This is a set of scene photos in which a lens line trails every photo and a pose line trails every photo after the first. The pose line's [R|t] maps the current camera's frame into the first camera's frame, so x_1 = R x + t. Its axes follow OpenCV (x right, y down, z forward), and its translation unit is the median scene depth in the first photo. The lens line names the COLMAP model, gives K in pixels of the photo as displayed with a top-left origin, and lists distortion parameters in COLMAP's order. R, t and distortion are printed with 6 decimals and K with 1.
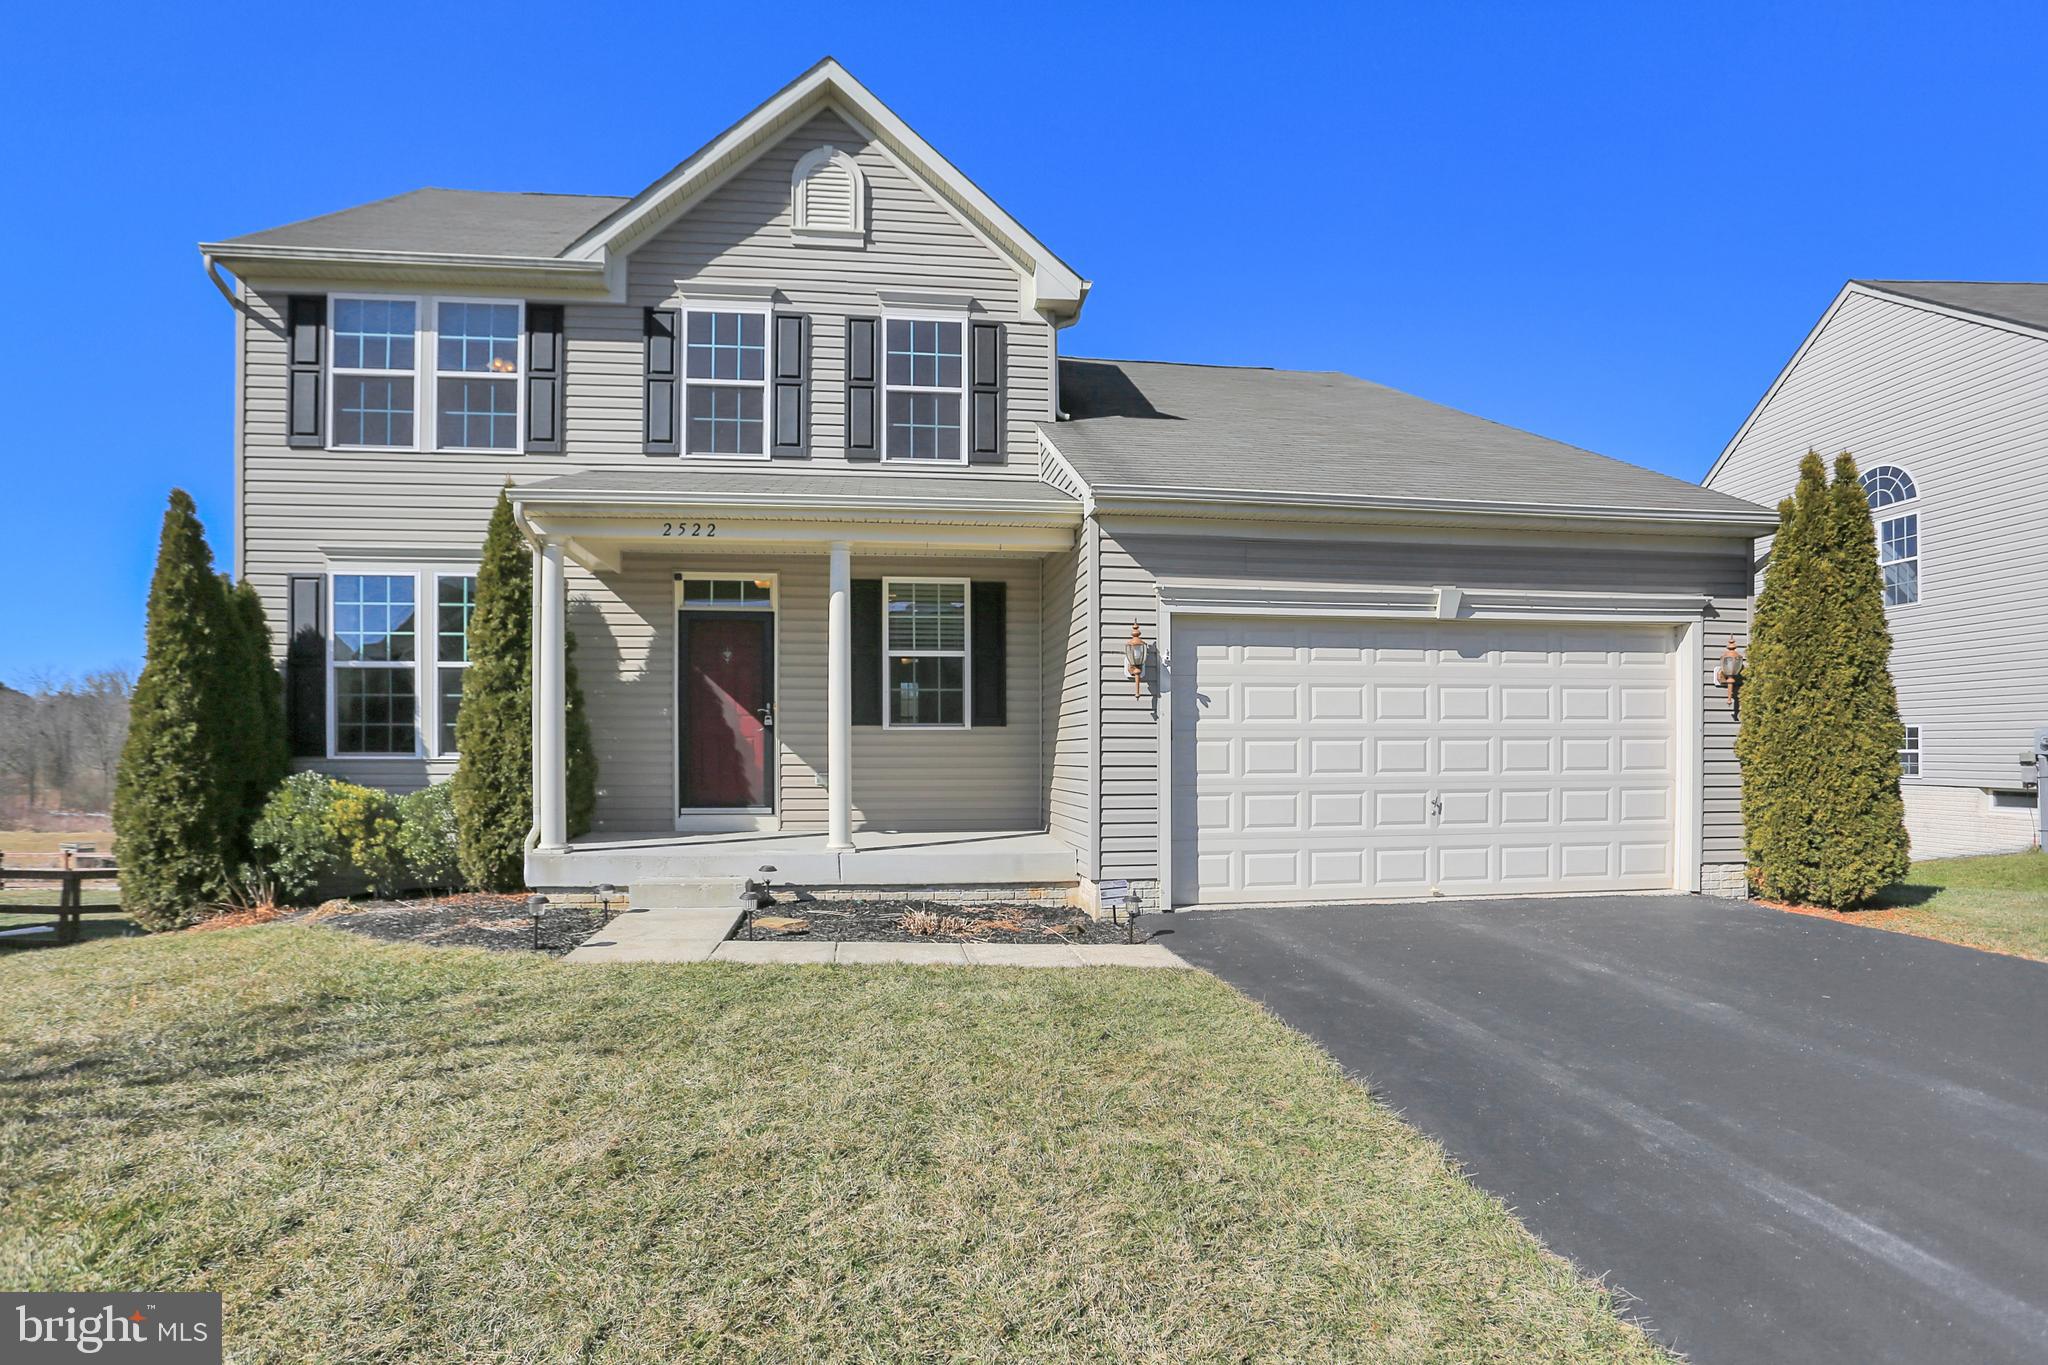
lens RADIAL K [[1047.4, 0, 982.8], [0, 1047.4, 758.7], [0, 0, 1]] dist [-0.056800, 0.030853]
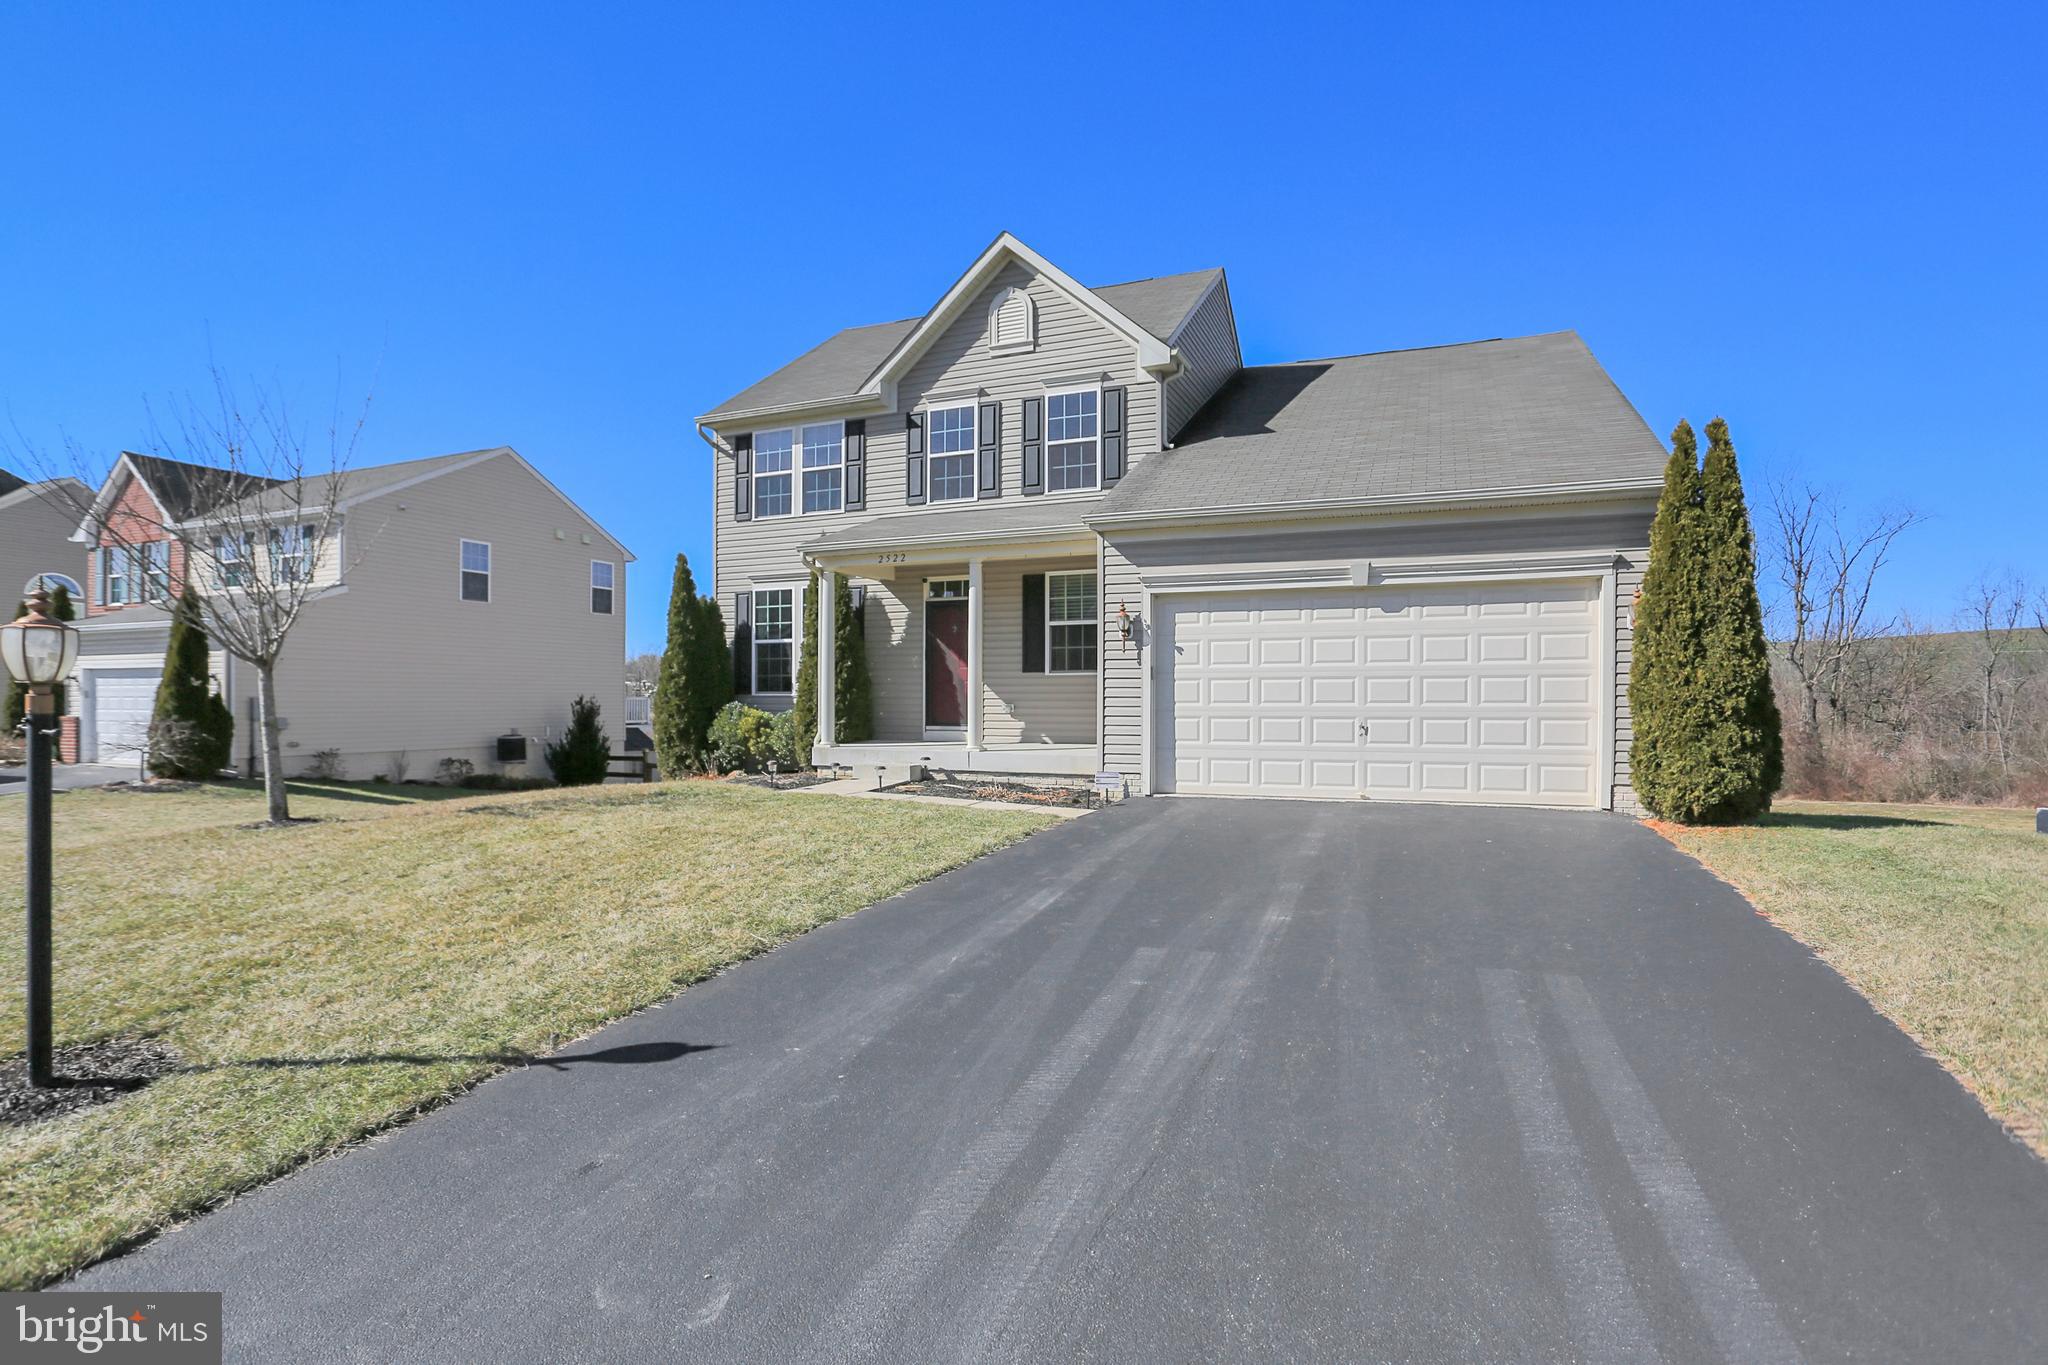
lens RADIAL K [[1035.8, 0, 969.0], [0, 1035.8, 711.5], [0, 0, 1]] dist [-0.051241, 0.000010]
pose [[0.853898, 0.006220, -0.520404, 0.605409], [-0.005473, 0.999981, 0.002972, 0.020730], [0.520412, 0.000310, 0.853915, -0.323096]]
